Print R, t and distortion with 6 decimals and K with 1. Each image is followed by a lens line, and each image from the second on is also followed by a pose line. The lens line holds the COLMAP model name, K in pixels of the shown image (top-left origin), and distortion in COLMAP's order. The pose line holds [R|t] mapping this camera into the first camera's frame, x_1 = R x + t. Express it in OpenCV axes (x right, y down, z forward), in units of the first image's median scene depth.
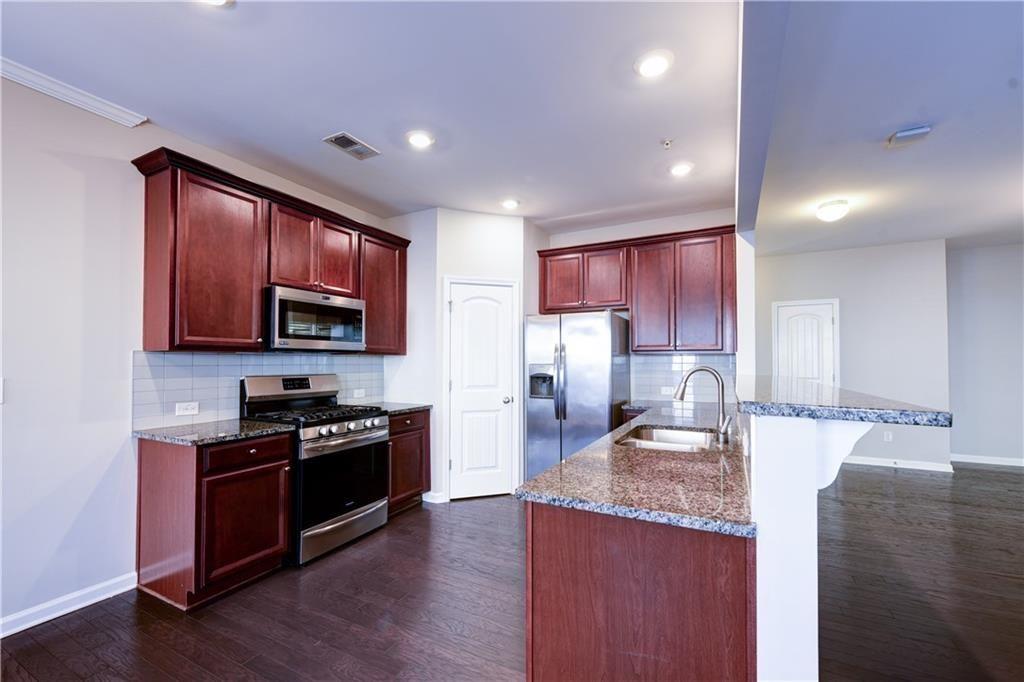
lens RADIAL K [[410.6, 0, 517.6], [0, 410.6, 354.4], [0, 0, 1]] dist [0.008992, -0.000589]
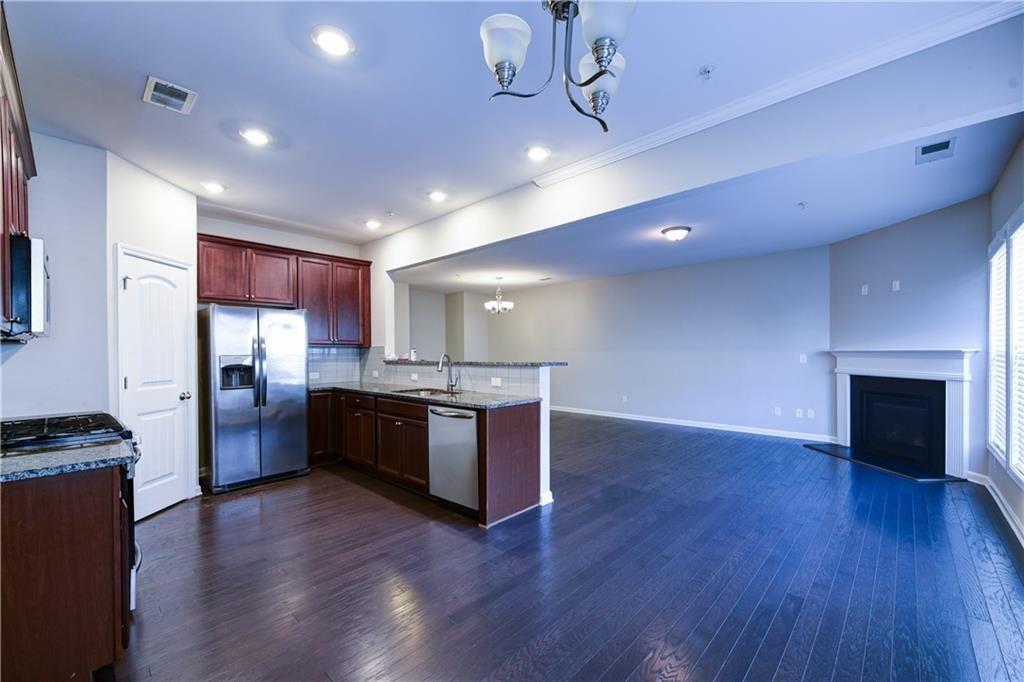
lens RADIAL K [[410.6, 0, 517.6], [0, 410.6, 354.4], [0, 0, 1]] dist [0.008992, -0.000589]
pose [[0.268780, -0.008933, 0.963160, -0.733557], [-0.011992, 0.999848, 0.012620, -0.000051], [-0.963127, -0.014942, 0.268632, 0.060479]]
